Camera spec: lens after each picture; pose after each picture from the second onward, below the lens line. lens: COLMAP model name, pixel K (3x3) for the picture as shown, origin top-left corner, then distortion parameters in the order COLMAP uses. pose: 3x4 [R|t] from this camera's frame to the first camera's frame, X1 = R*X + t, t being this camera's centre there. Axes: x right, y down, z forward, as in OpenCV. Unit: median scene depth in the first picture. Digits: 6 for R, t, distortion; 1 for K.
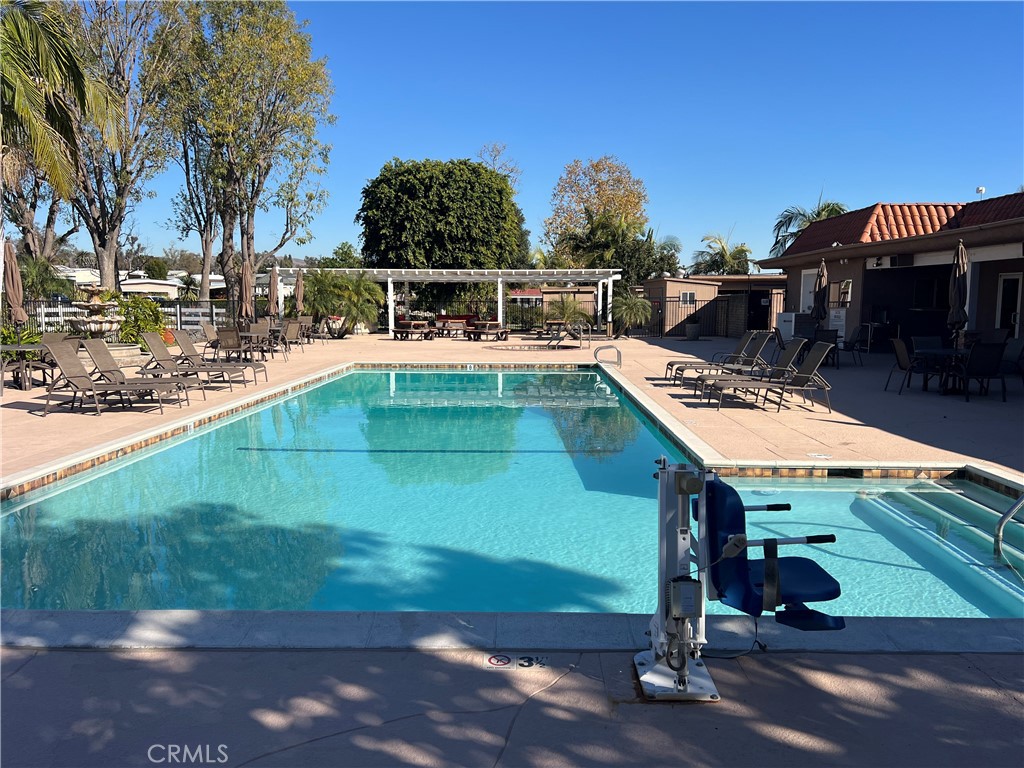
lens RADIAL K [[772.5, 0, 513.0], [0, 772.5, 385.0], [0, 0, 1]] dist [-0.003214, -0.007274]
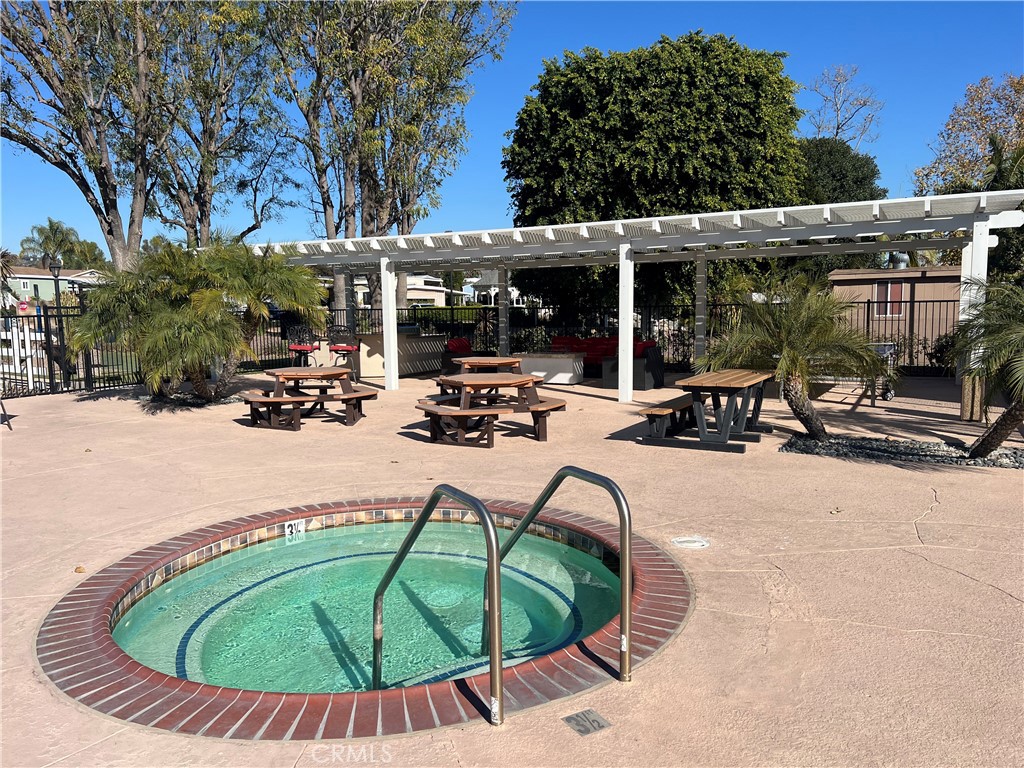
lens RADIAL K [[772.5, 0, 510.8], [0, 772.5, 383.0], [0, 0, 1]] dist [-0.003214, -0.007274]
pose [[0.882494, 0.028844, -0.469438, 0.085858], [-0.030860, 0.999518, 0.003400, -0.055592], [0.469309, 0.011486, 0.882959, 0.504972]]
